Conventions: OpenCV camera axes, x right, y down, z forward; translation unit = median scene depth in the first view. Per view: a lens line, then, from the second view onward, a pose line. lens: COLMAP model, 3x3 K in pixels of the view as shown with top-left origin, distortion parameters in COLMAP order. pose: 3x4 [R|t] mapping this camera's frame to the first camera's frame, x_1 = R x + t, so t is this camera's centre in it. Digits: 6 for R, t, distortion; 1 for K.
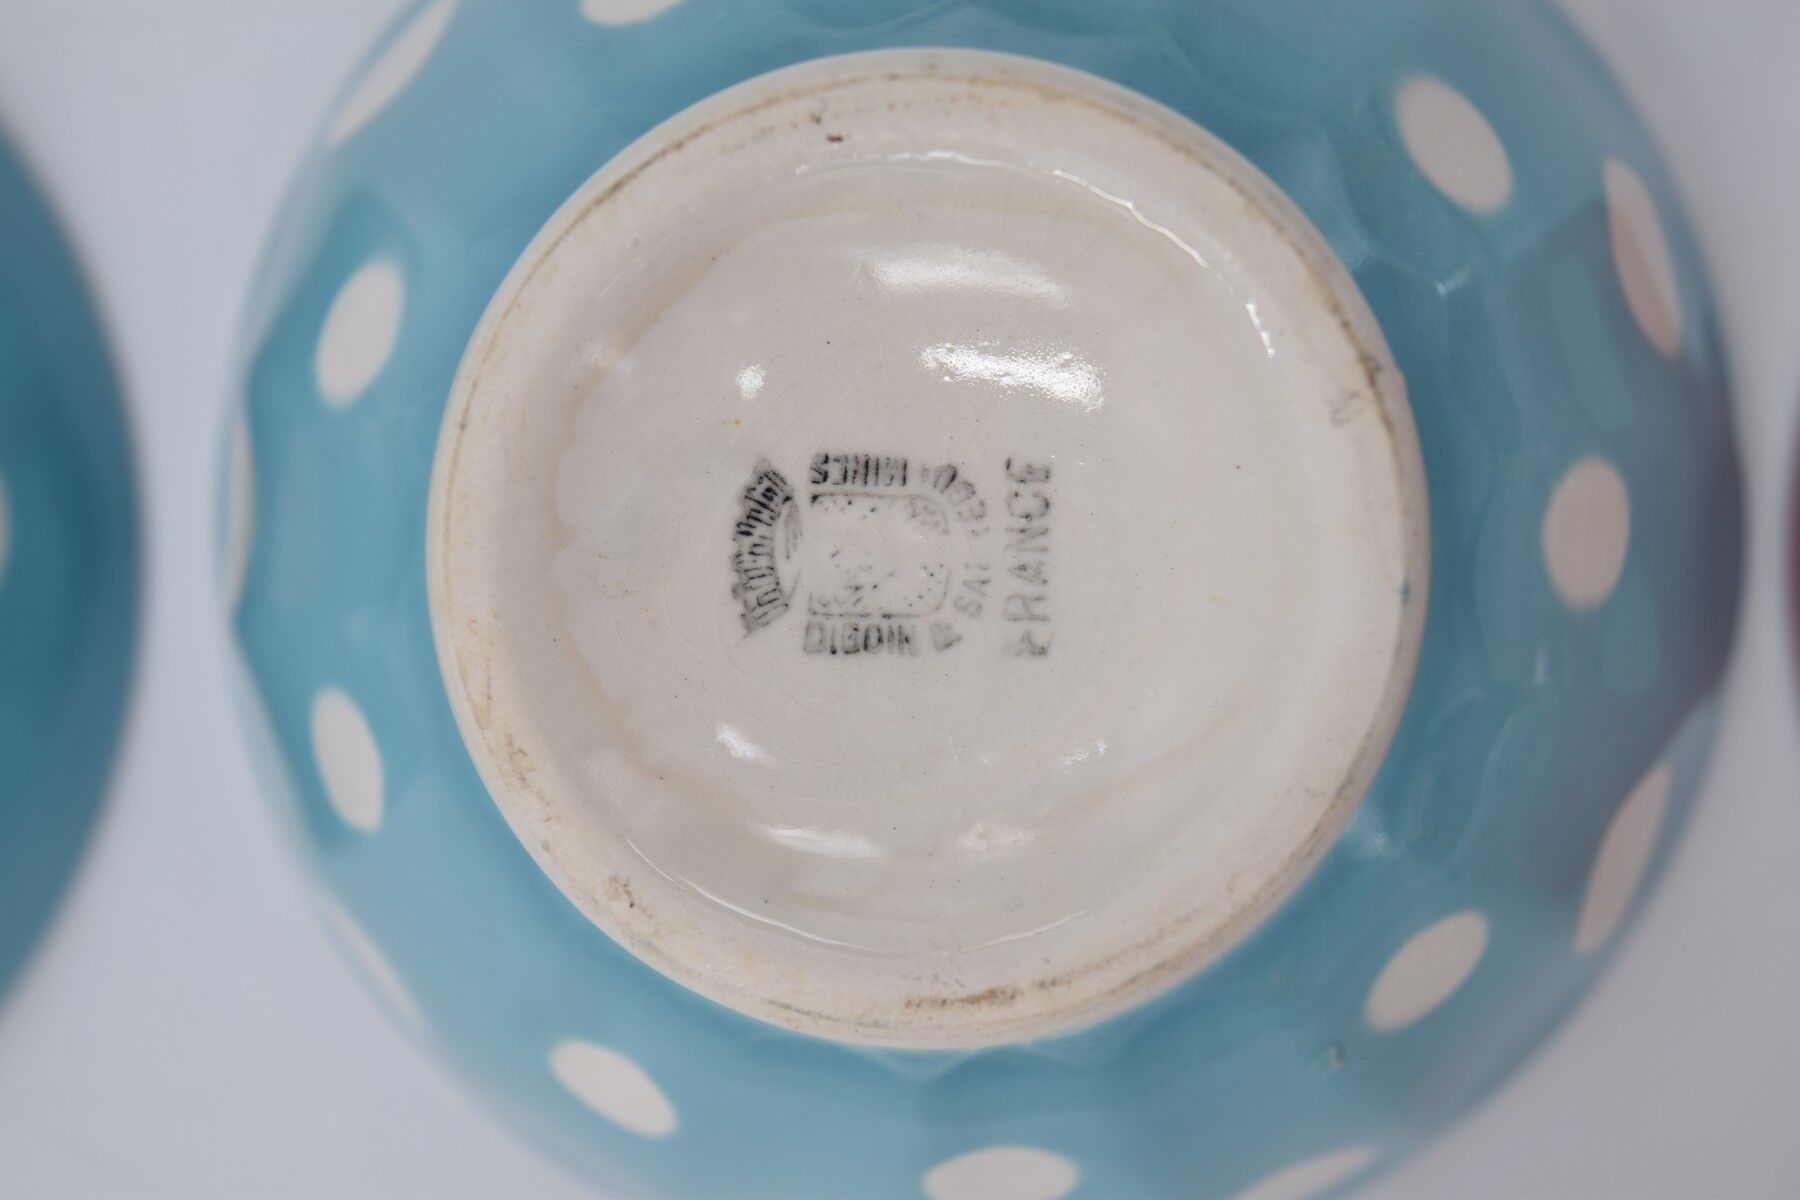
lens RADIAL K [[3226.8, 0, 893.6], [0, 3226.8, 599.2], [0, 0, 1]] dist [0.021109, 0.000000]
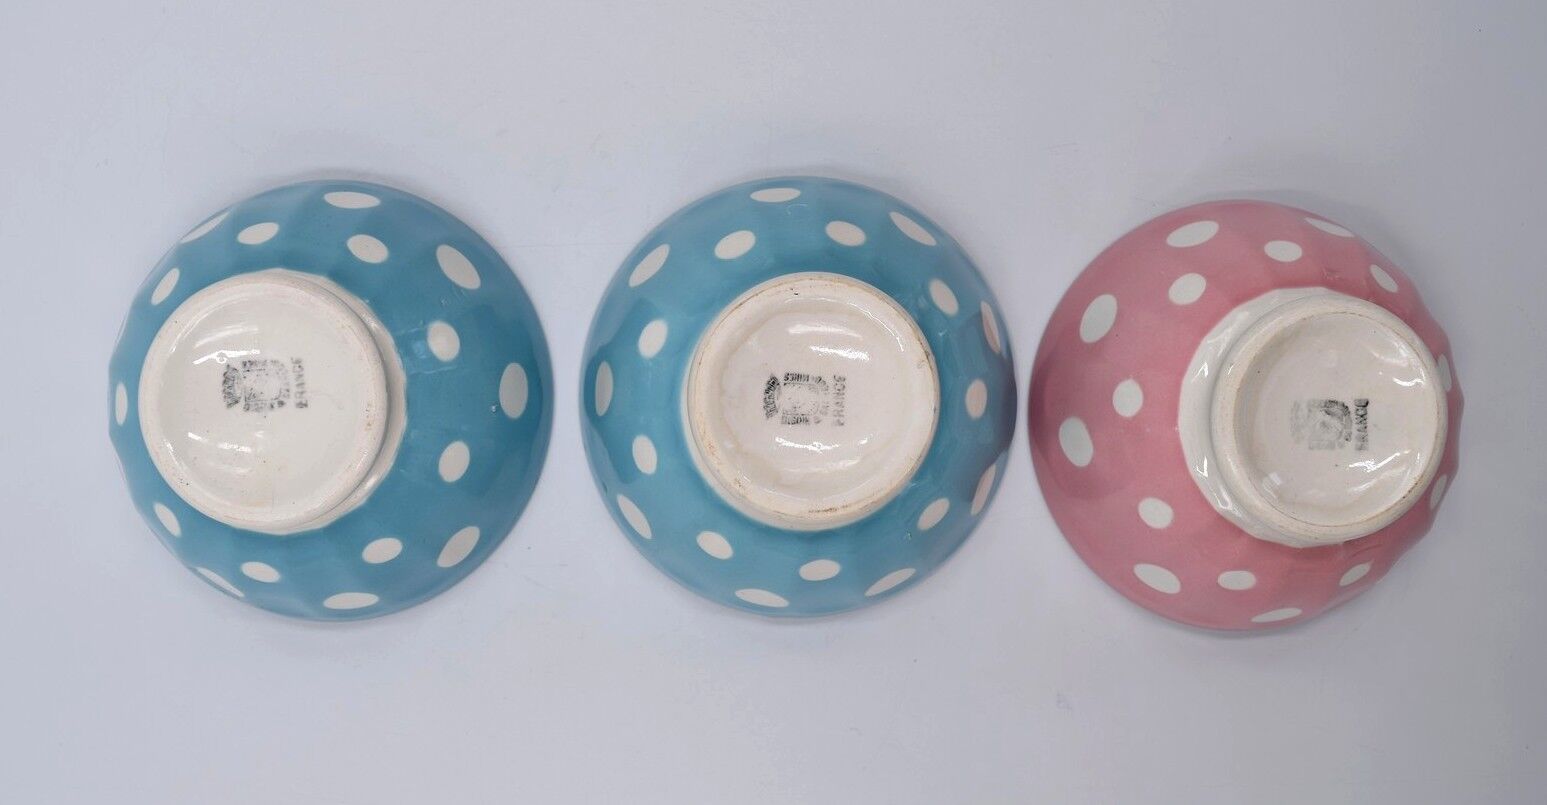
lens RADIAL K [[1610.7, 0, 774.9], [0, 1610.7, 404.3], [0, 0, 1]] dist [-0.081736, 0.000000]
pose [[0.994016, 0.020968, 0.107207, -0.245699], [-0.016482, 0.998958, -0.042564, 0.076409], [-0.107988, 0.040542, 0.993325, -0.938302]]
